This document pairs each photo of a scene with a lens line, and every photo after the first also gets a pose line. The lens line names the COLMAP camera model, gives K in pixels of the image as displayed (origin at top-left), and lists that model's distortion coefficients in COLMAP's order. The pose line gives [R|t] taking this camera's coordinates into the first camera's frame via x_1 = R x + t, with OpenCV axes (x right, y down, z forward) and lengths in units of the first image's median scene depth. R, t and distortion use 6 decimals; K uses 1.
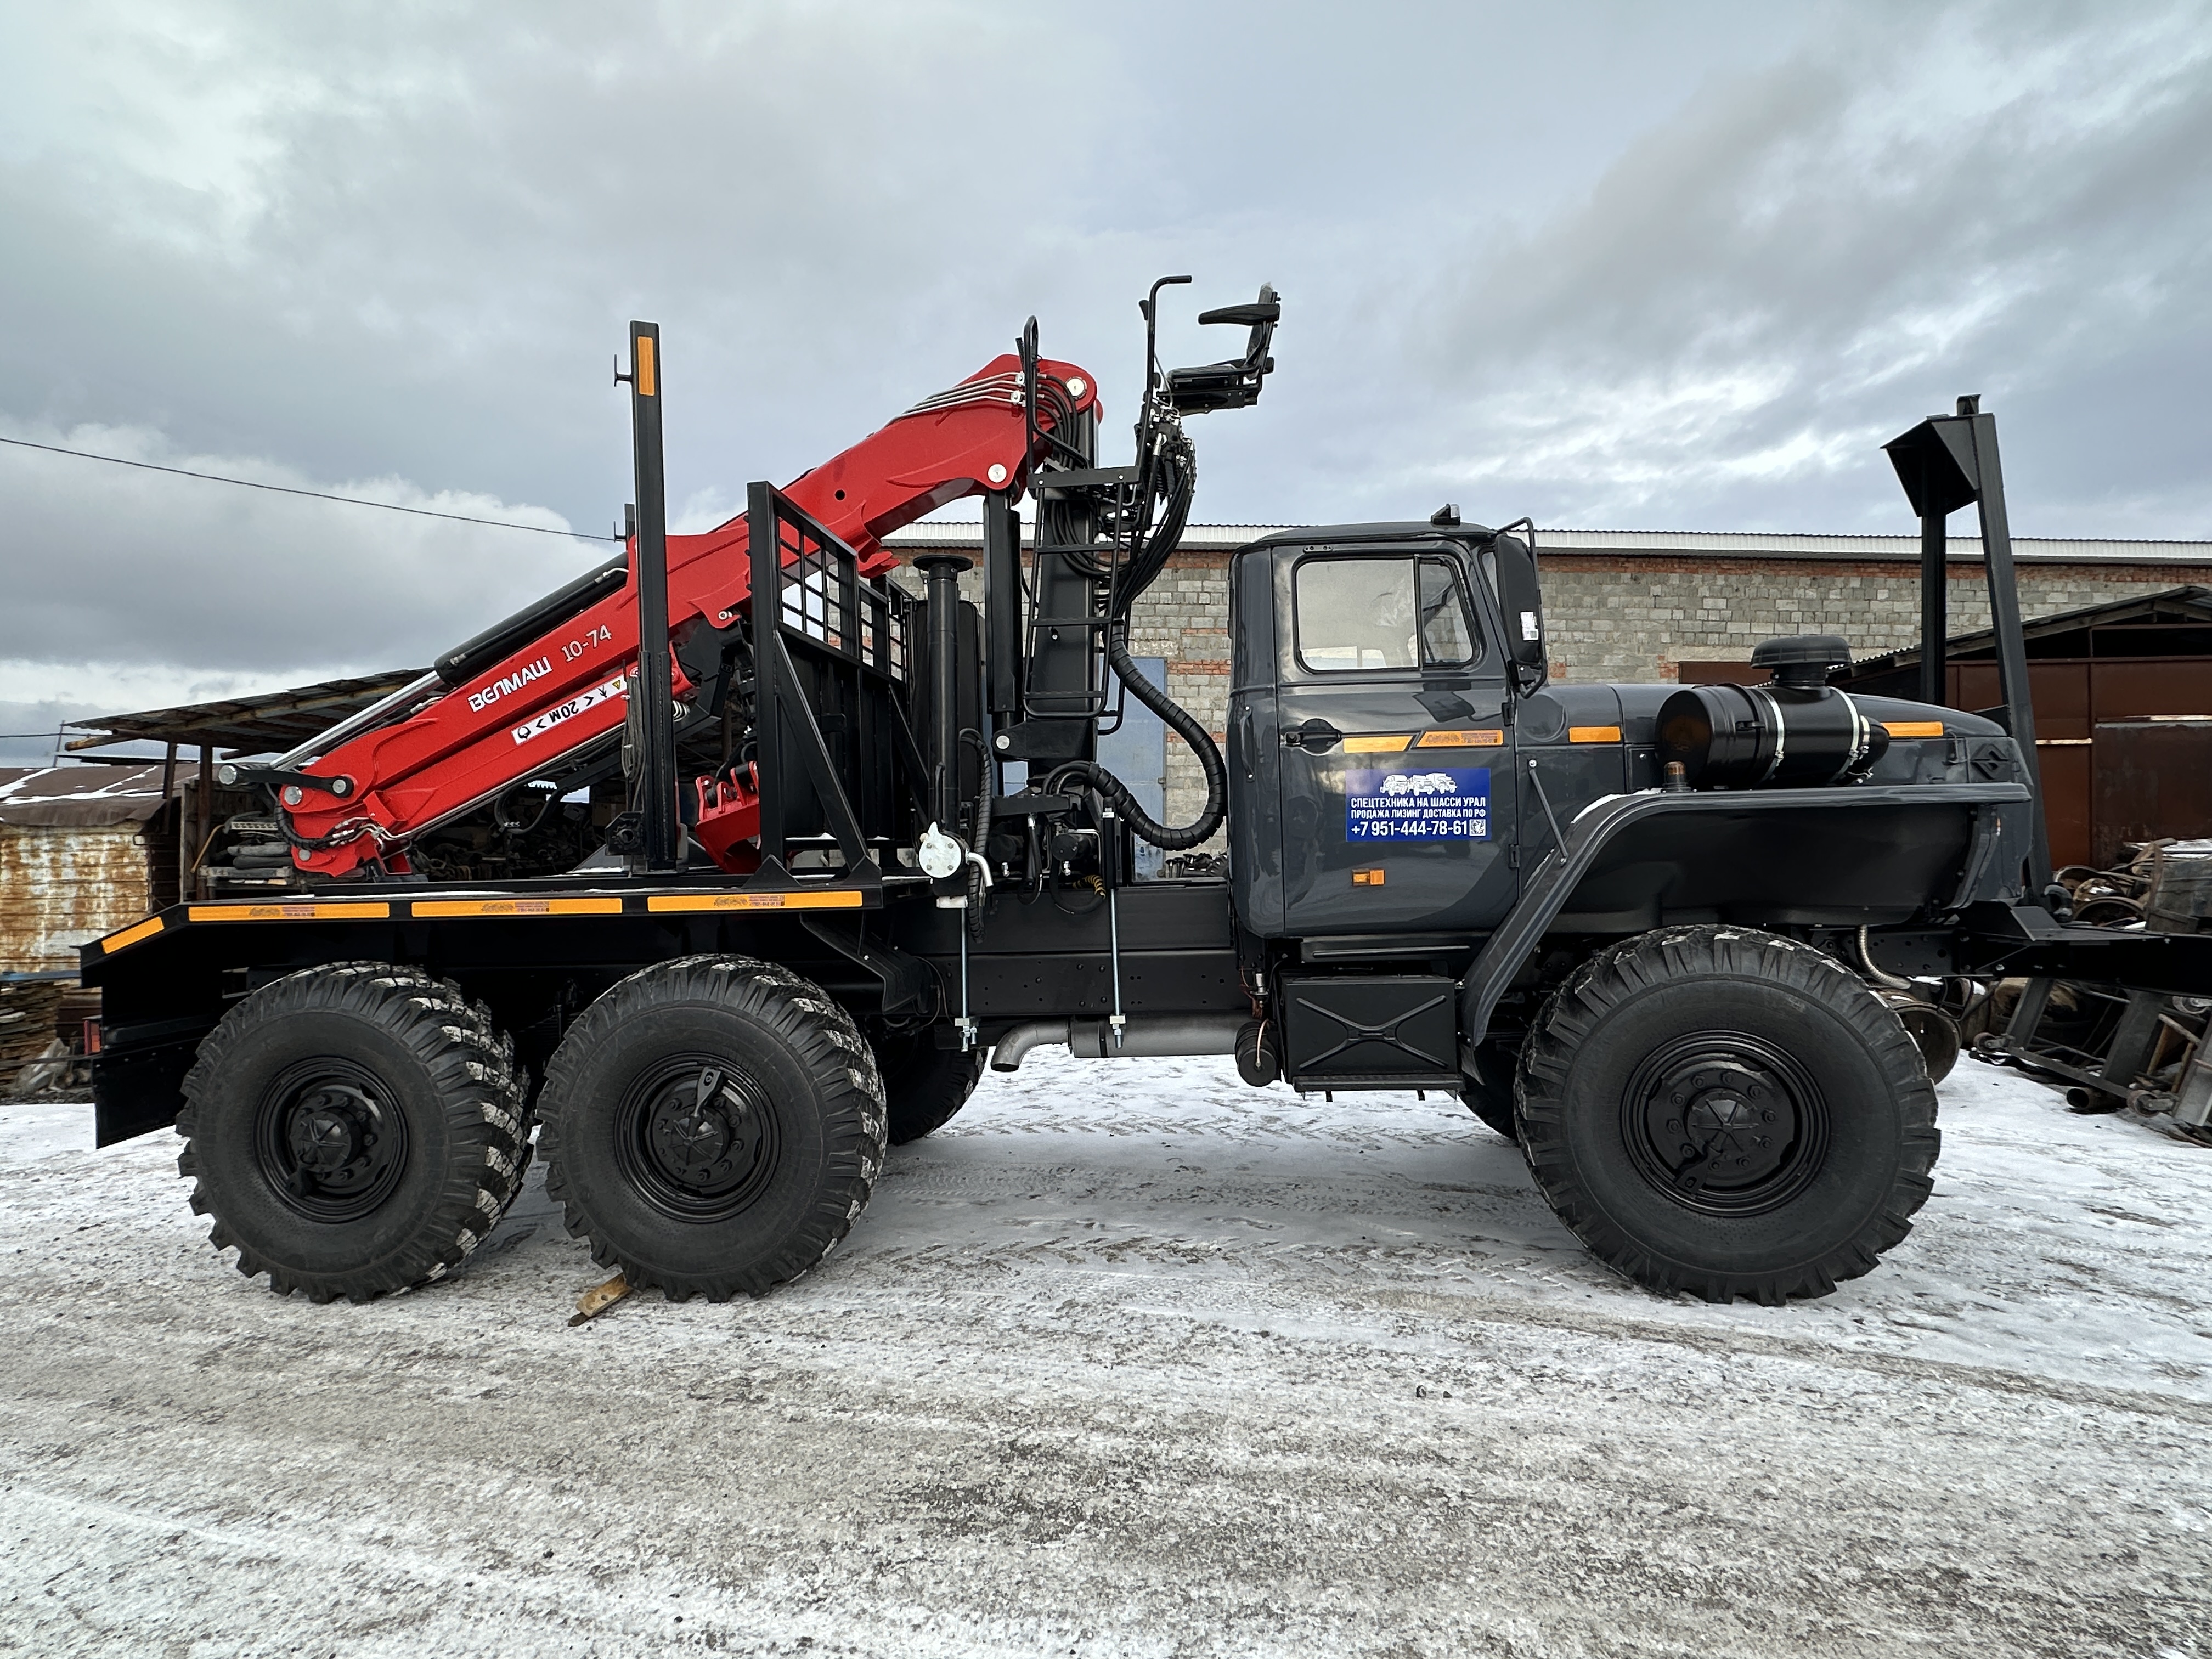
lens RADIAL K [[1180.8, 0, 1105.3], [0, 1180.8, 845.4], [0, 0, 1]] dist [-0.003527, 0.000832]
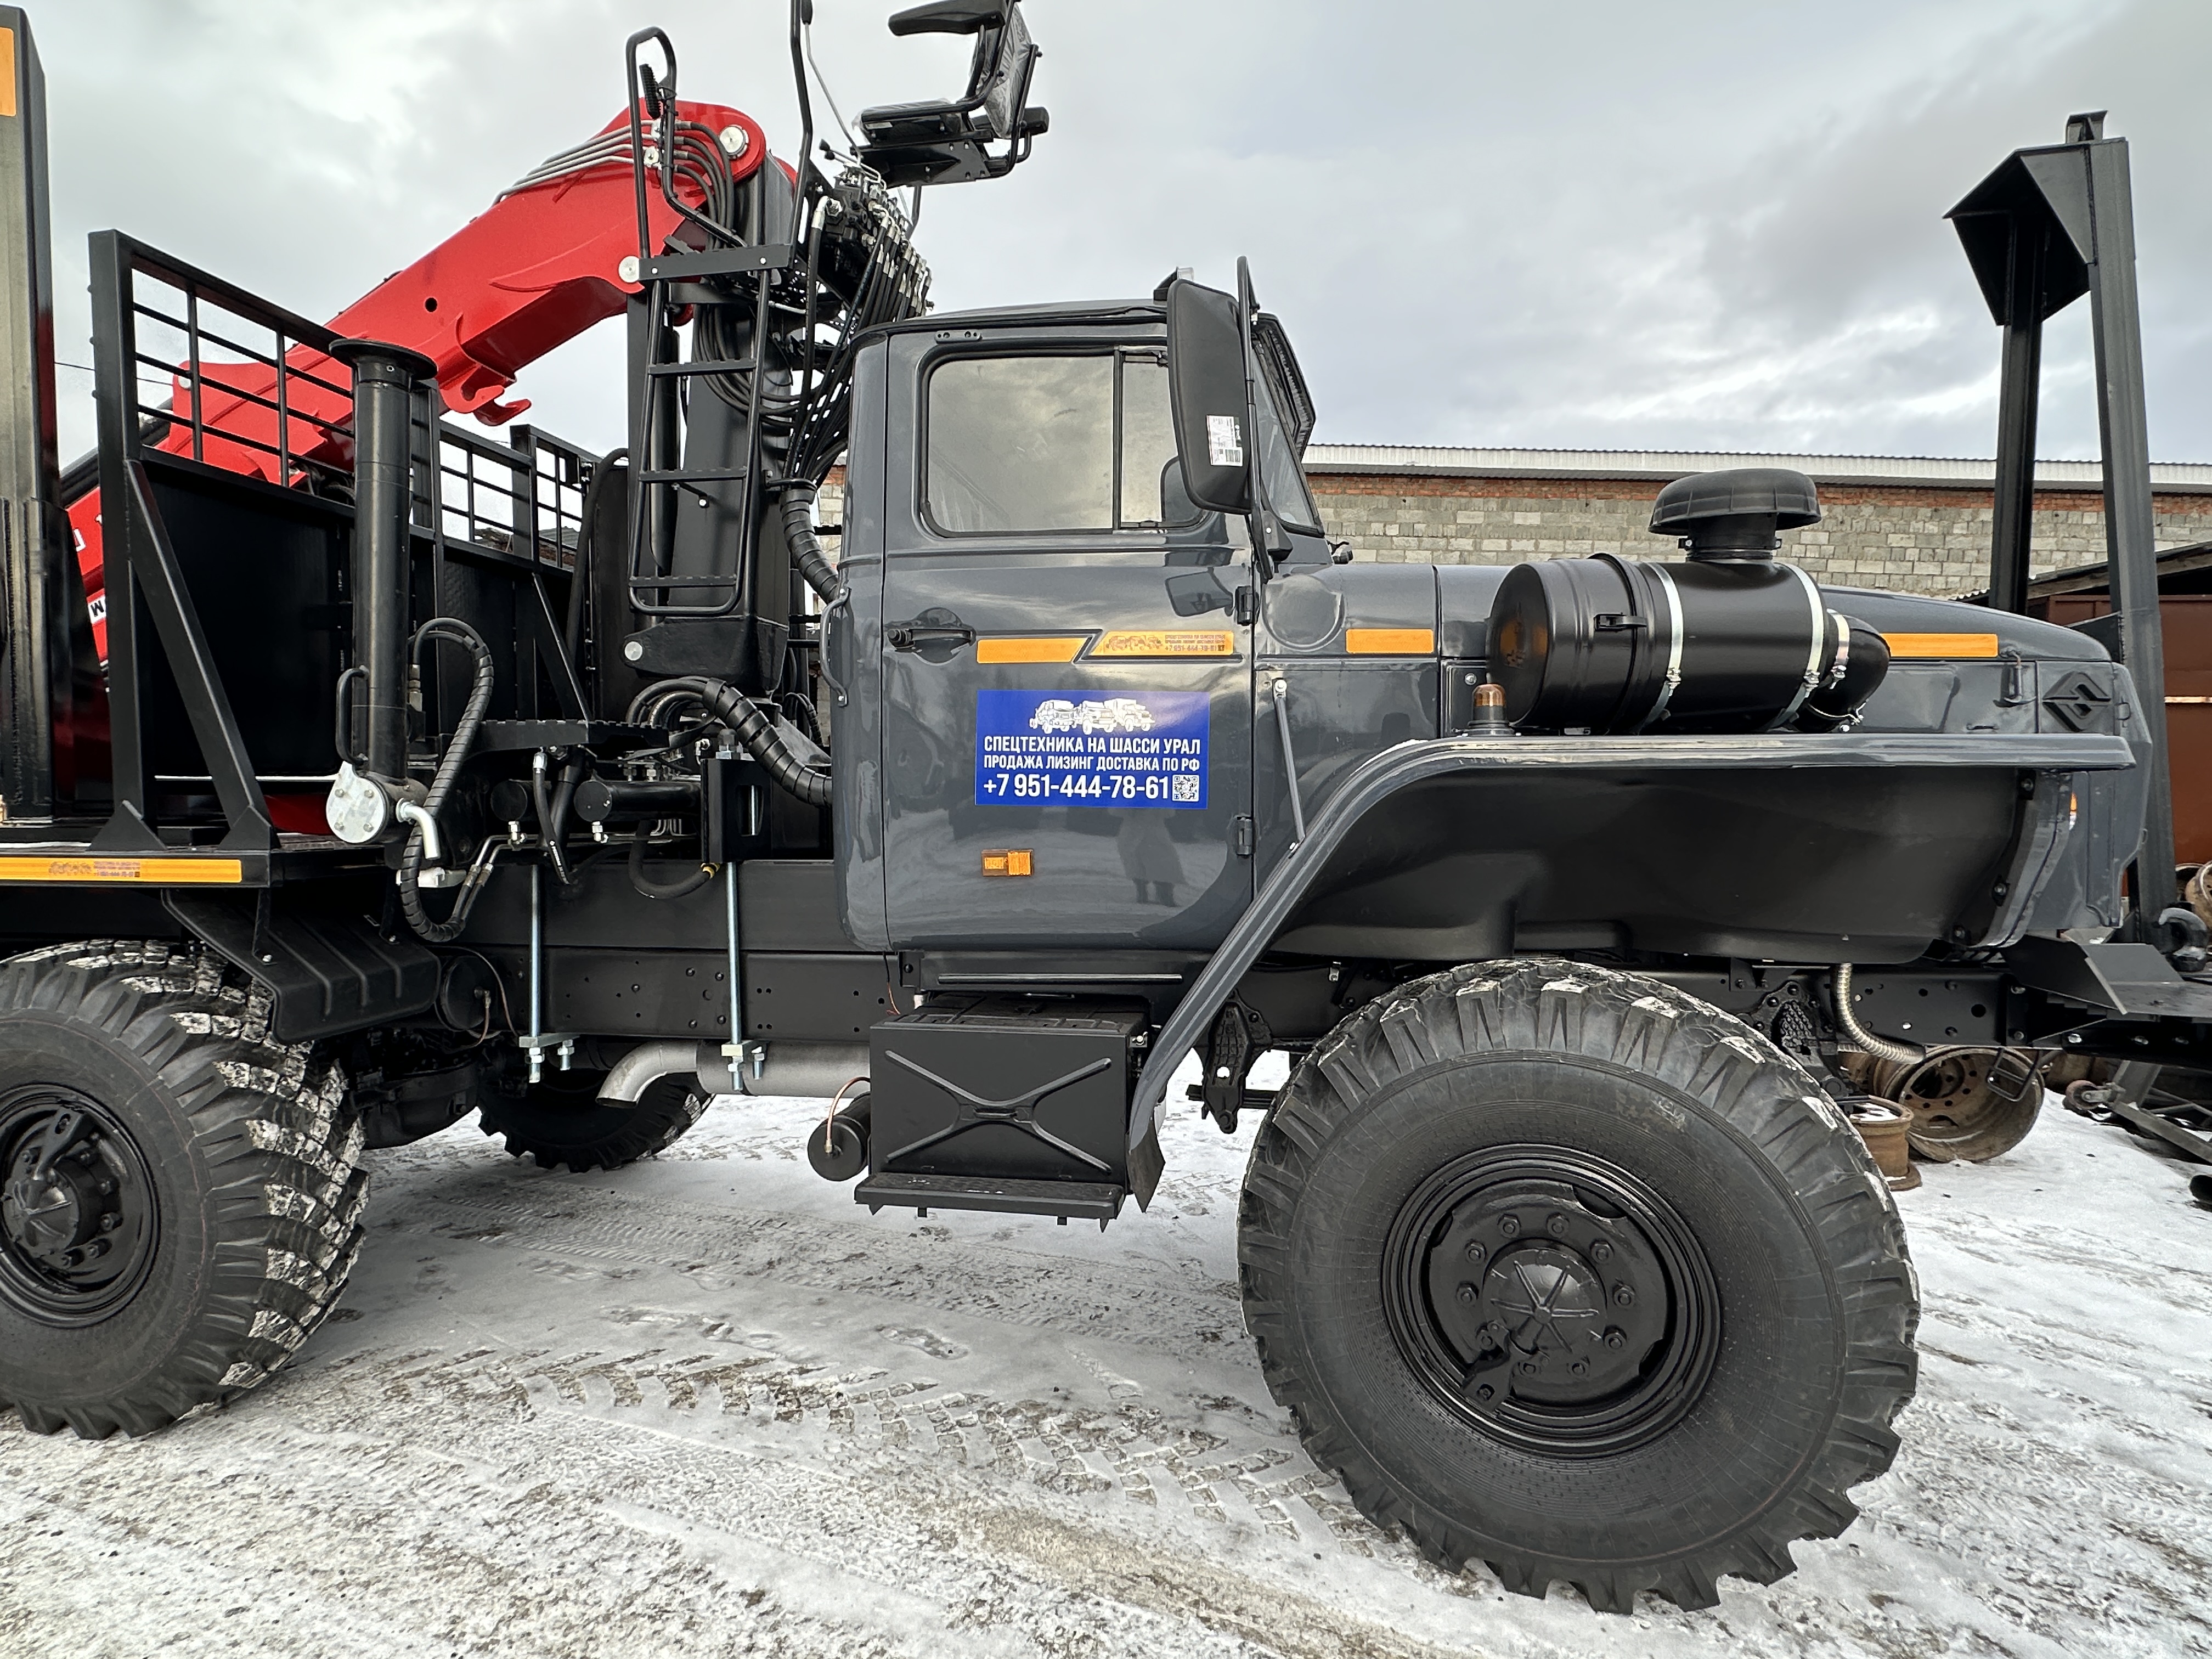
lens RADIAL K [[1180.8, 0, 1105.3], [0, 1180.8, 845.4], [0, 0, 1]] dist [-0.003527, 0.000832]
pose [[0.996531, 0.030892, -0.077275, 0.320972], [-0.027477, 0.998615, 0.044873, -0.011698], [0.078554, -0.042594, 0.995999, 0.377257]]
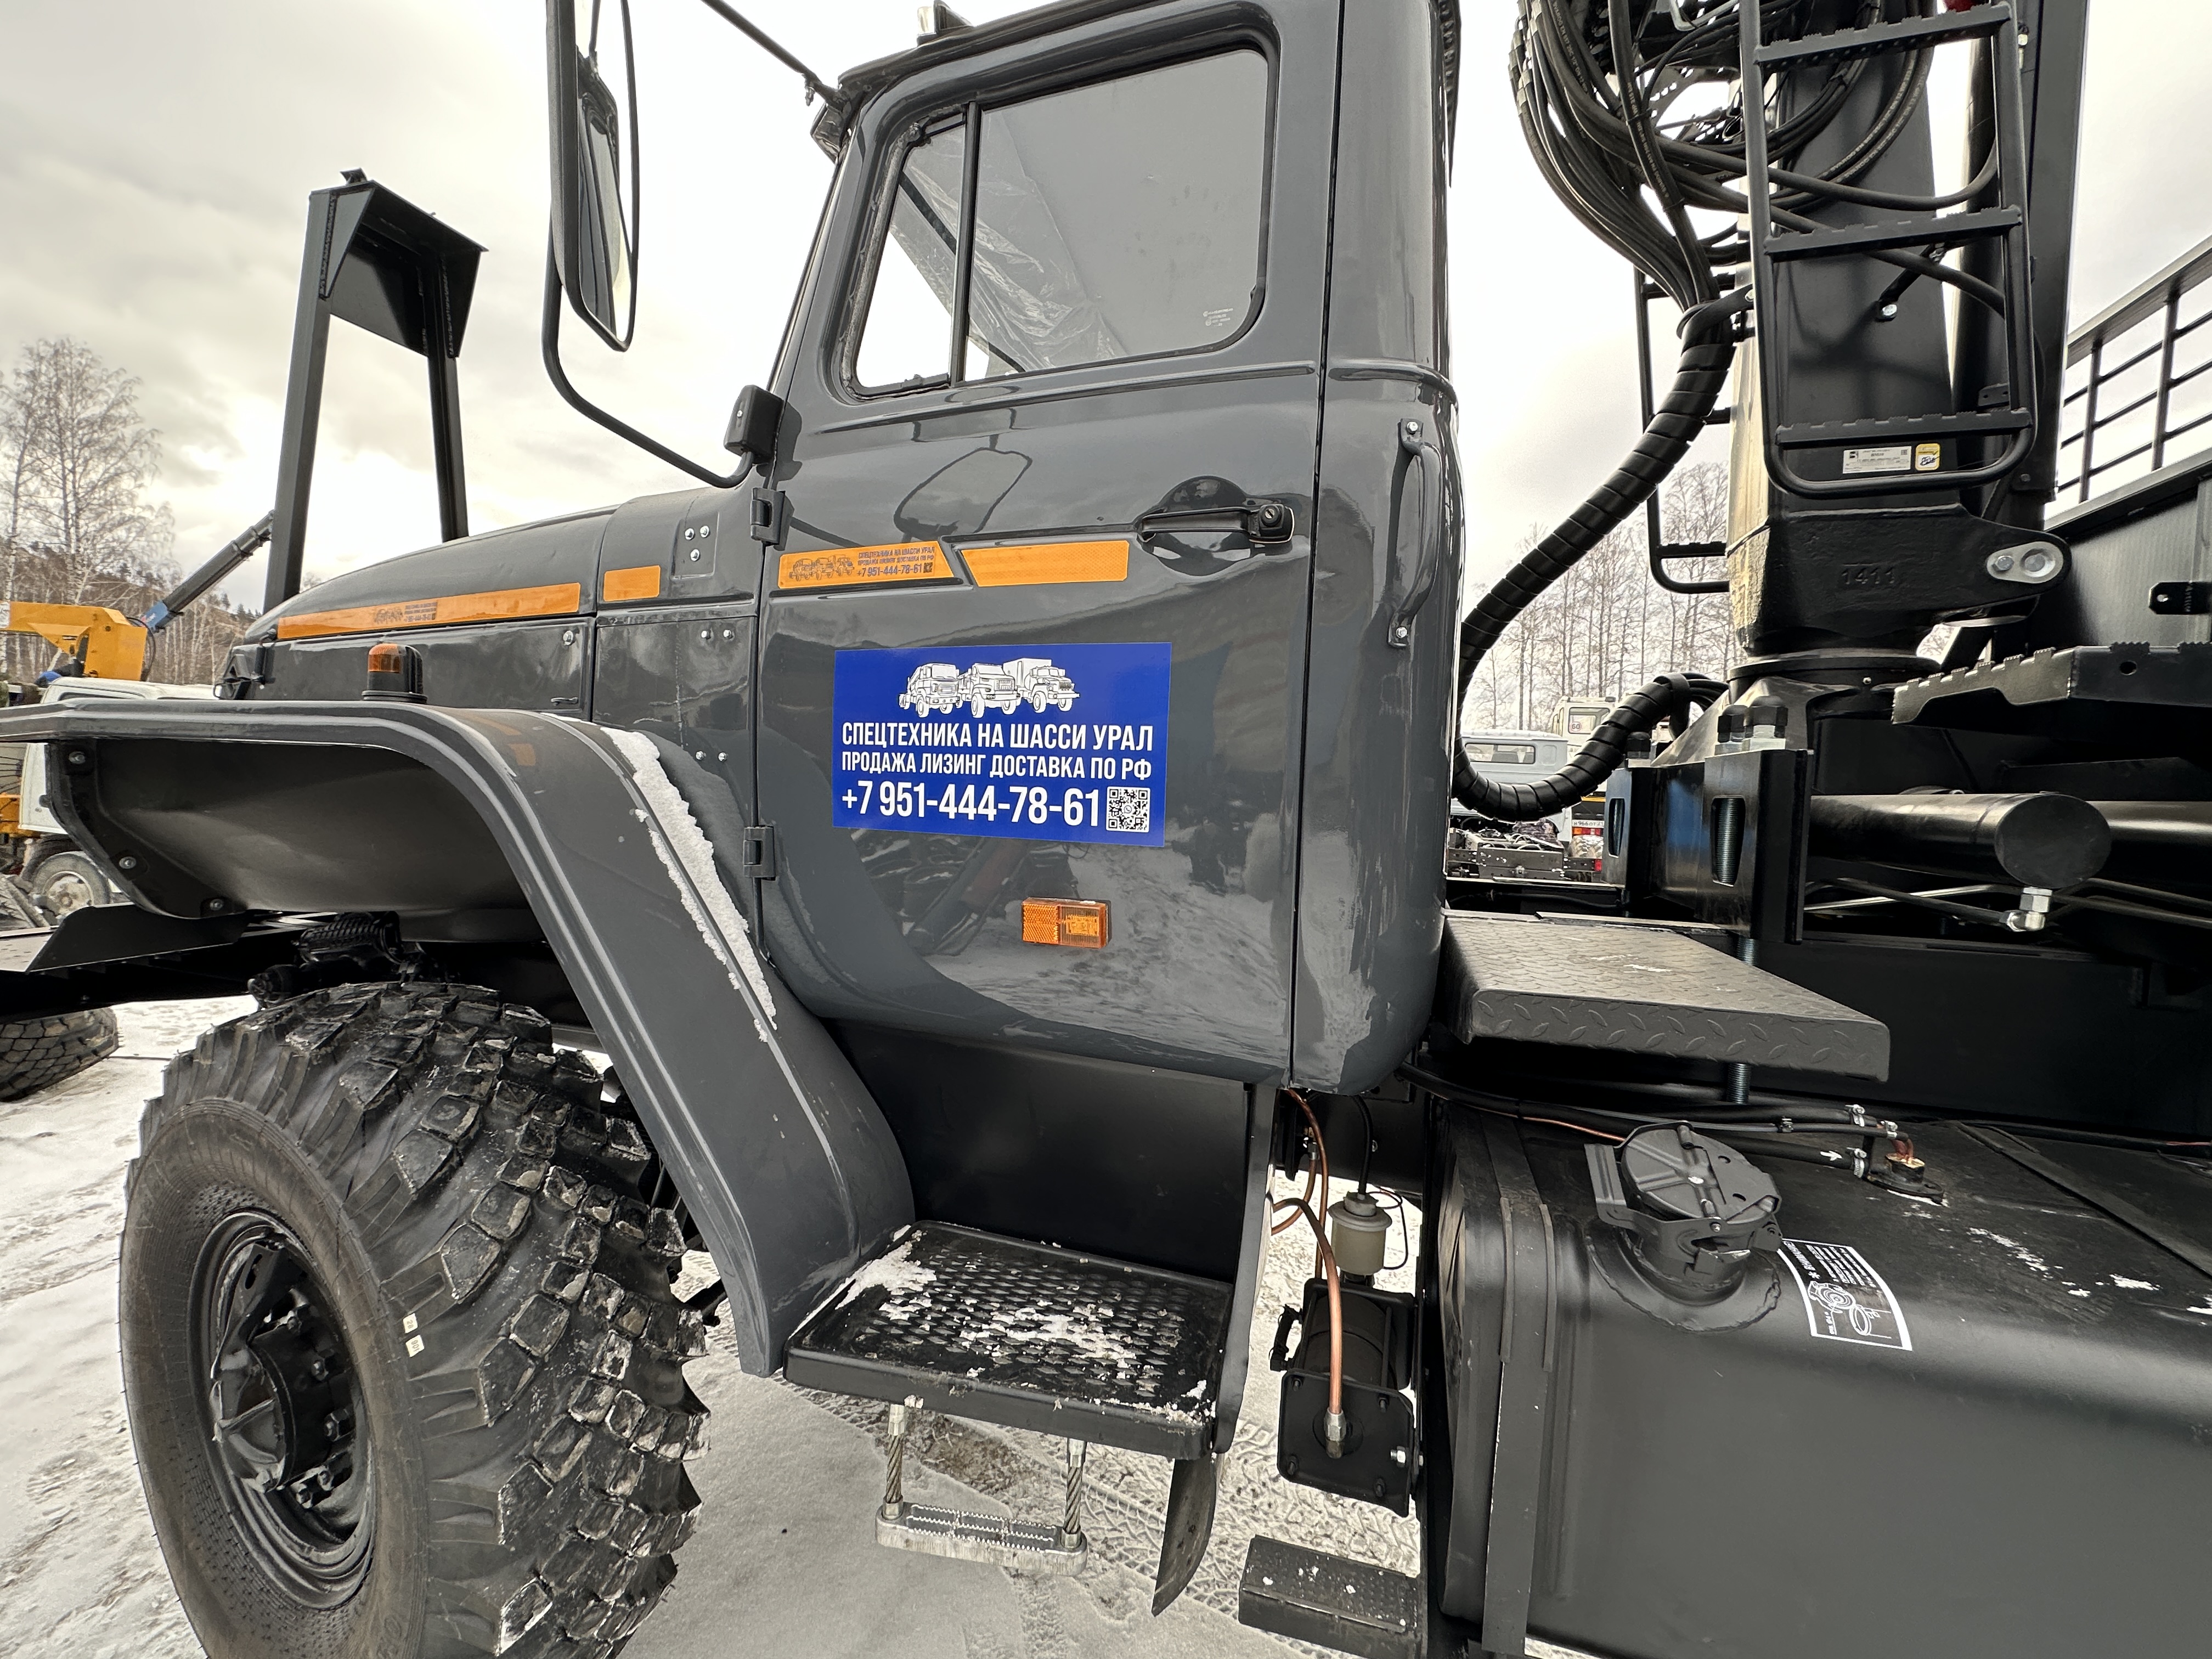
lens RADIAL K [[947.1, 0, 1103.2], [0, 947.1, 834.0], [0, 0, 1]] dist [-0.001453, 0.000616]
pose [[0.915362, 0.064636, -0.397409, 0.422030], [-0.039017, 0.996625, 0.072225, -0.028150], [0.400736, -0.050606, 0.914795, 0.730566]]
